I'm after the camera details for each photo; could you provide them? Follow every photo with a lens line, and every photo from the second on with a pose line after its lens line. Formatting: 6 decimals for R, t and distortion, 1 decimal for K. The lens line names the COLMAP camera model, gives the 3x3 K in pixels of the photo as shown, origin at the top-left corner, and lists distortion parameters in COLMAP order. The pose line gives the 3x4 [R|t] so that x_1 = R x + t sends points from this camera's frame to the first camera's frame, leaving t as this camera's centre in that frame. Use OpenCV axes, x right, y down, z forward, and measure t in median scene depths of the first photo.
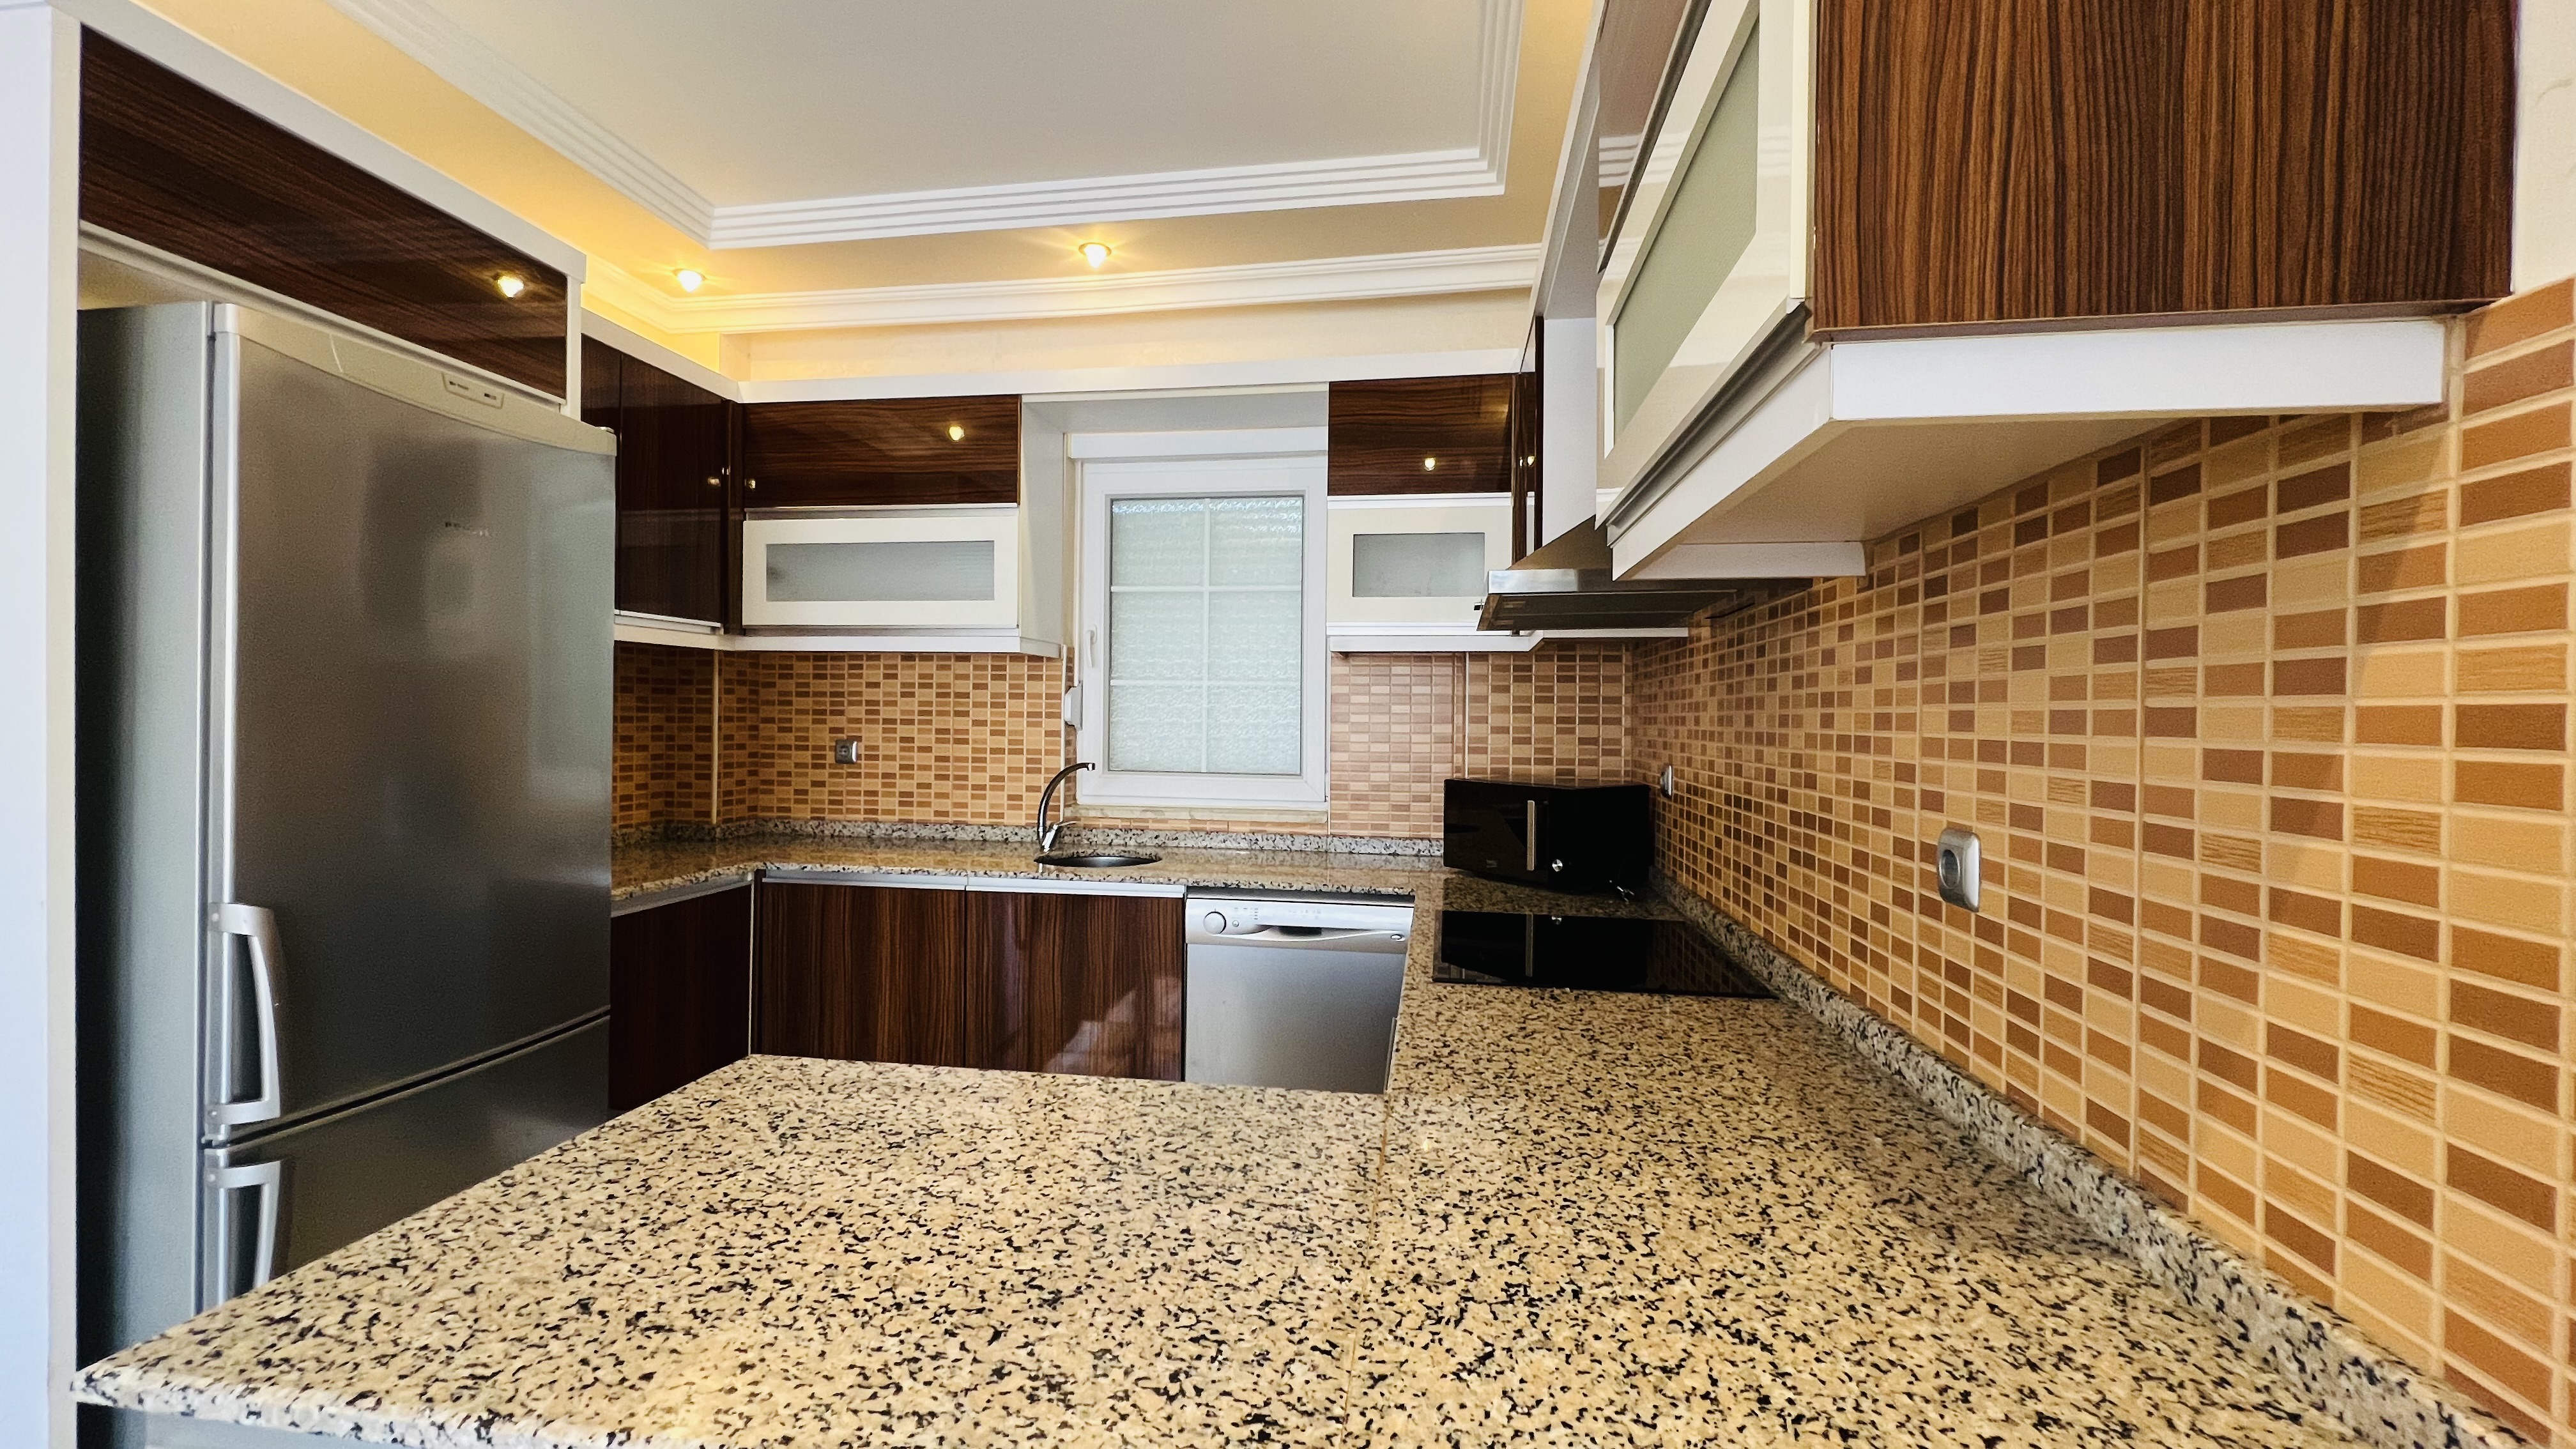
lens RADIAL K [[1029.5, 0, 1281.2], [0, 1029.5, 719.6], [0, 0, 1]] dist [0.001827, 0.000137]
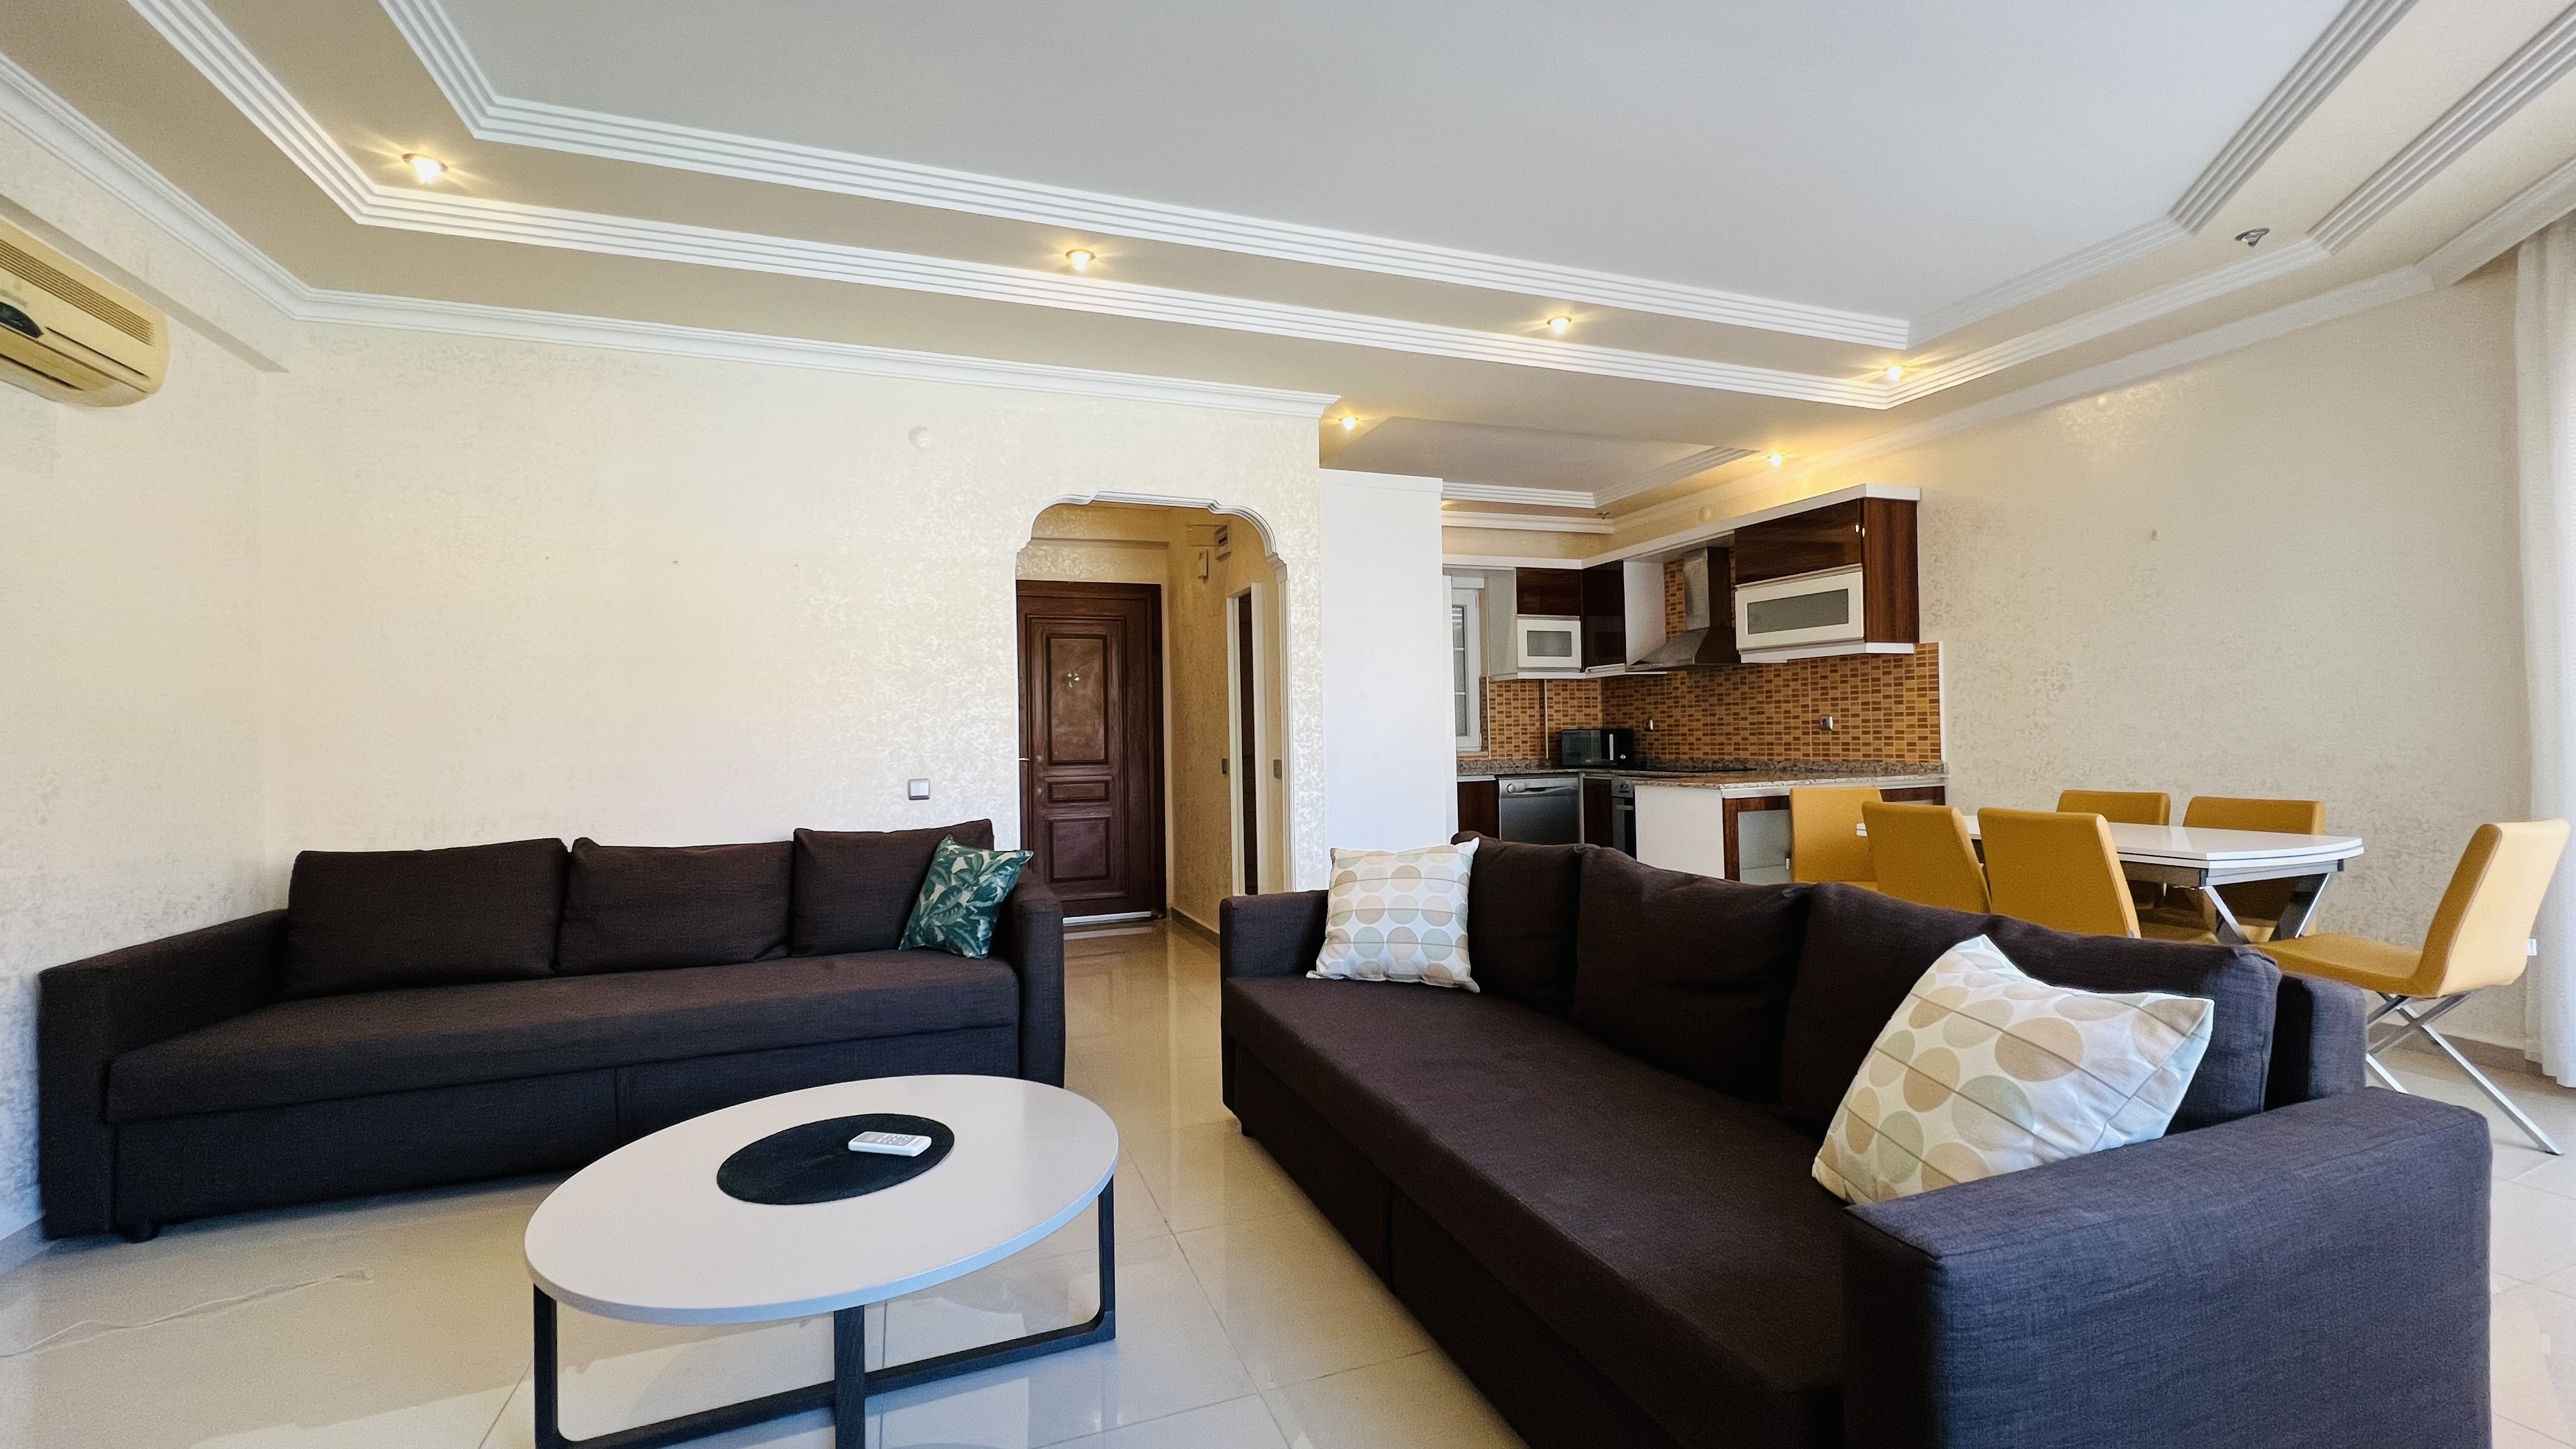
lens RADIAL K [[1029.5, 0, 1282.7], [0, 1029.5, 719.9], [0, 0, 1]] dist [0.001827, 0.000137]
pose [[0.873210, -0.020407, 0.486916, -3.103347], [0.030305, 0.999463, -0.012459, 0.082949], [-0.486400, 0.025636, 0.873360, -1.596350]]
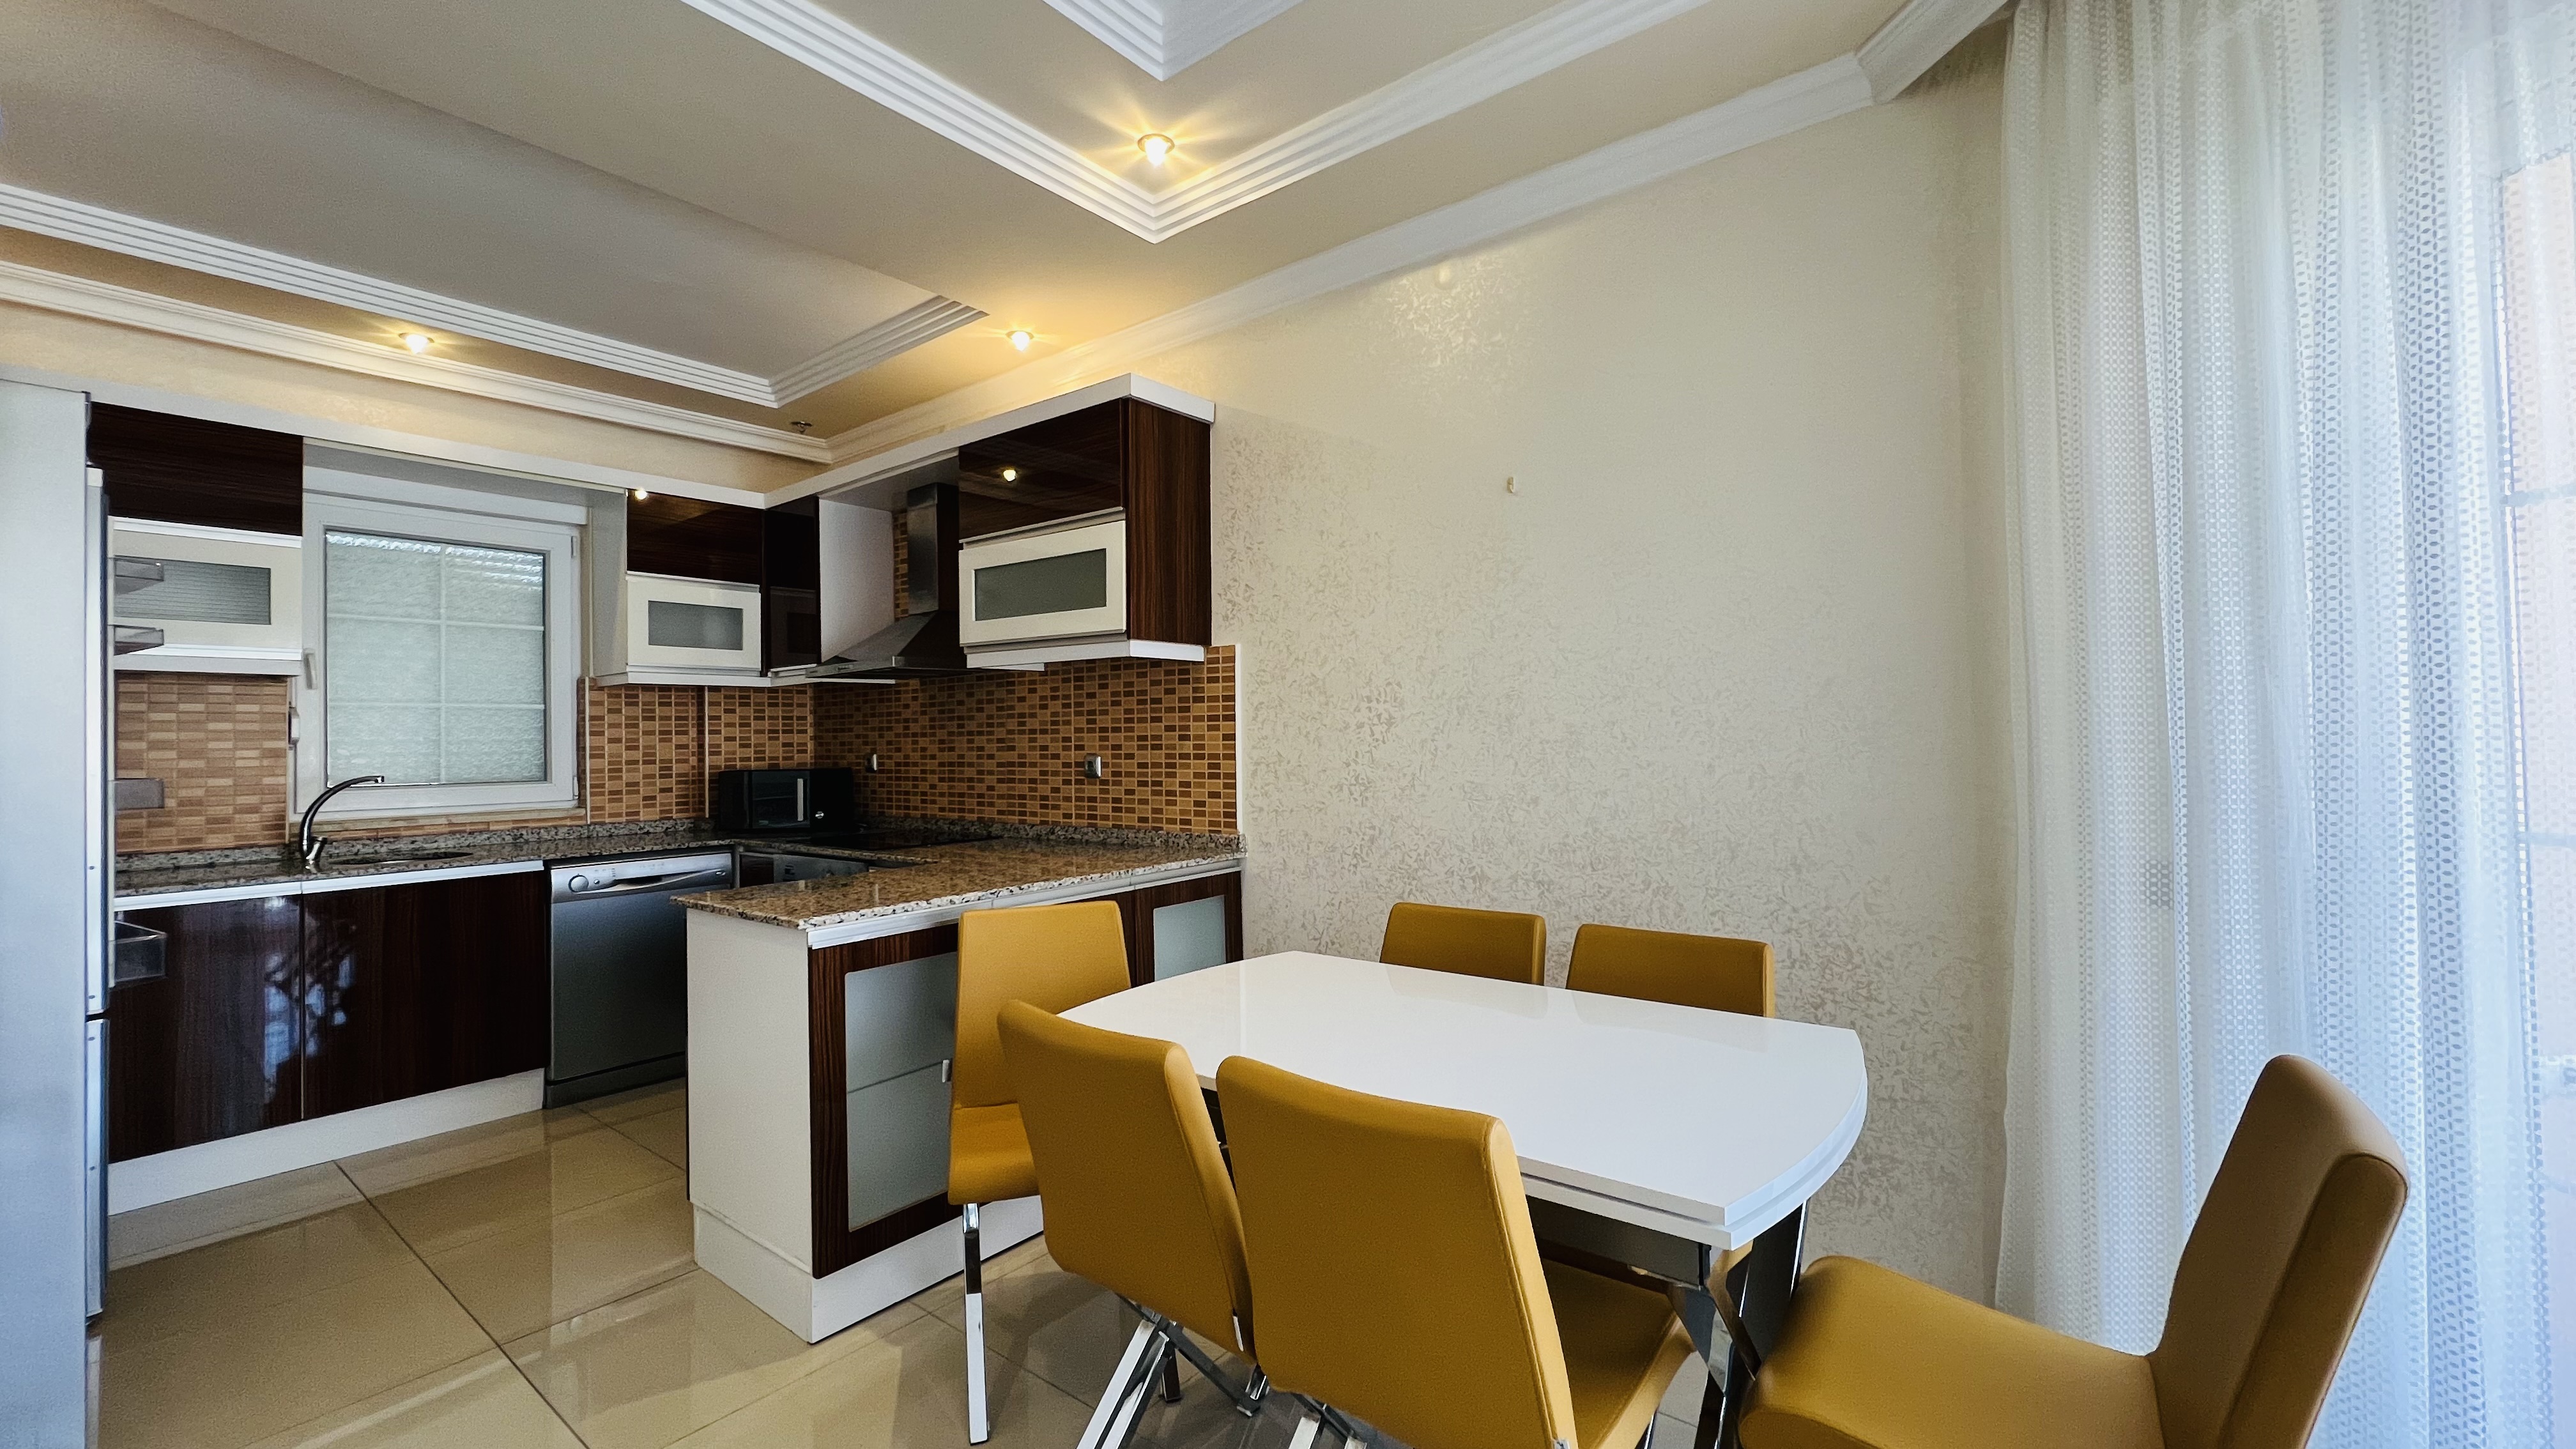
lens RADIAL K [[1029.5, 0, 1276.3], [0, 1029.5, 717.9], [0, 0, 1]] dist [0.001827, 0.000137]
pose [[0.491596, -0.002445, 0.870820, -1.406139], [0.023538, 0.999668, -0.010480, 0.028442], [-0.870505, 0.025649, 0.491490, -0.826567]]
